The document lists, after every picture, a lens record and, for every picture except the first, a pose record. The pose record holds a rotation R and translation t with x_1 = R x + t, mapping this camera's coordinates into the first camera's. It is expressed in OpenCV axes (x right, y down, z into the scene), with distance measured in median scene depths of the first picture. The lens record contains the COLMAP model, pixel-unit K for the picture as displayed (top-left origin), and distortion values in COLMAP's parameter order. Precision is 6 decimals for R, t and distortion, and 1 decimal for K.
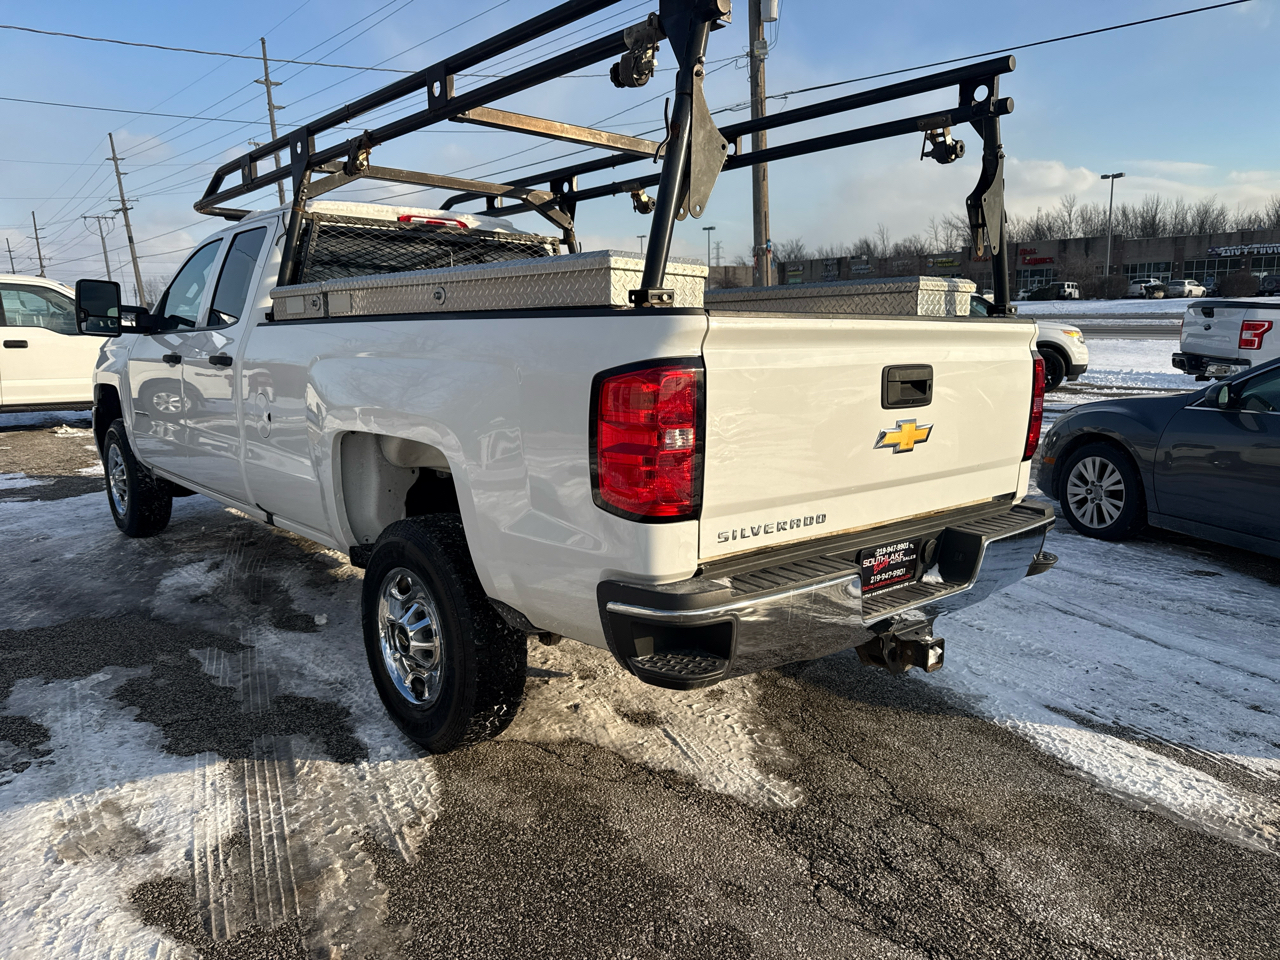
lens RADIAL K [[896.3, 0, 632.8], [0, 896.3, 478.1], [0, 0, 1]] dist [0.033128, -0.047514]
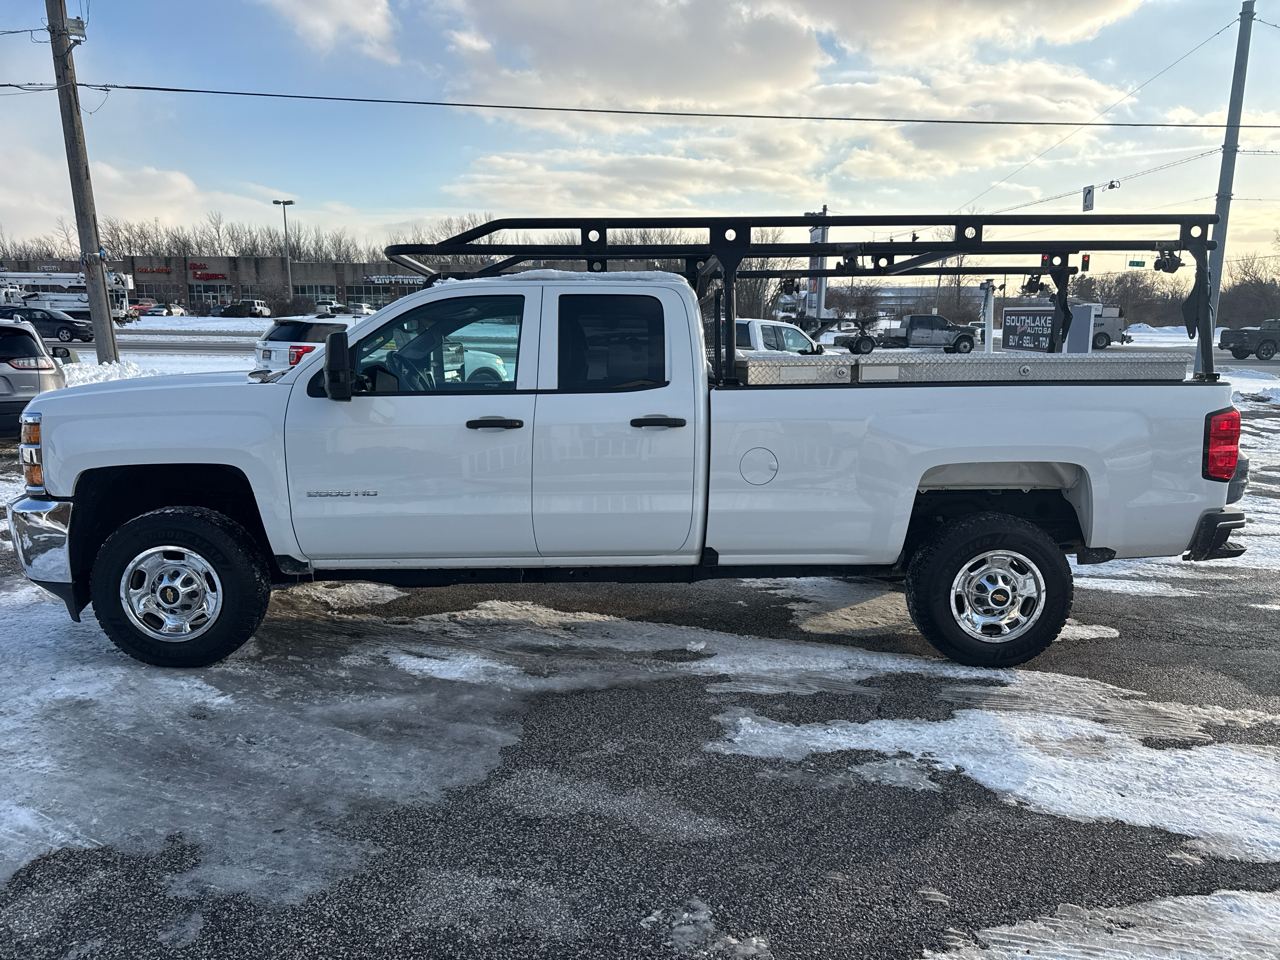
lens RADIAL K [[896.3, 0, 641.2], [0, 896.3, 479.7], [0, 0, 1]] dist [0.033128, -0.047514]
pose [[0.630019, -0.107395, 0.769118, -1.729566], [0.117709, 0.992155, 0.042117, -0.144172], [-0.767607, 0.063998, 0.637718, 0.478549]]
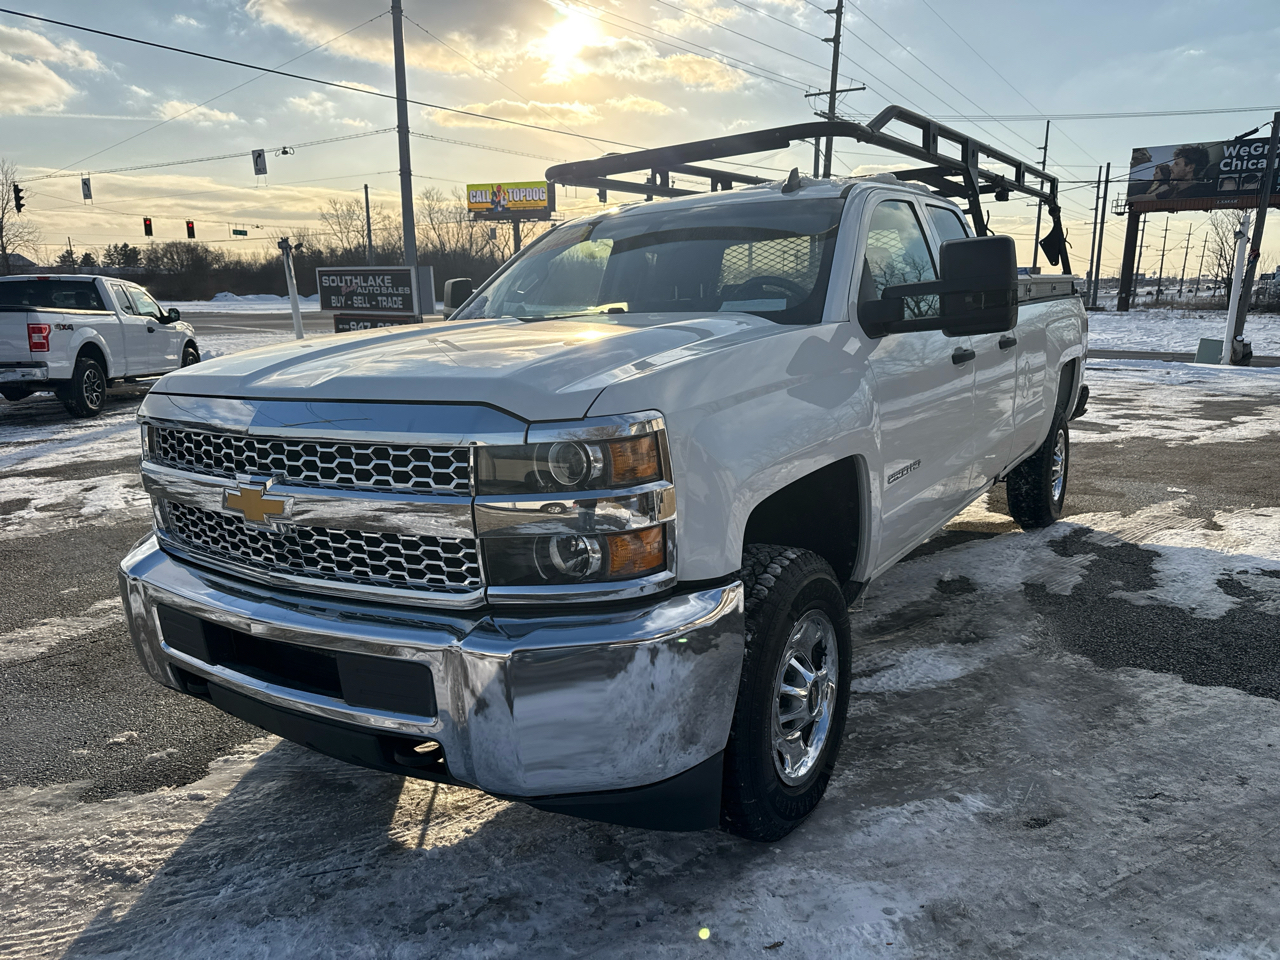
lens RADIAL K [[896.3, 0, 641.5], [0, 896.3, 485.8], [0, 0, 1]] dist [0.033128, -0.047514]
pose [[-0.268387, -0.177864, 0.946749, -1.813701], [0.184370, 0.955154, 0.231708, -0.387138], [-0.945503, 0.236739, -0.223558, 2.239152]]
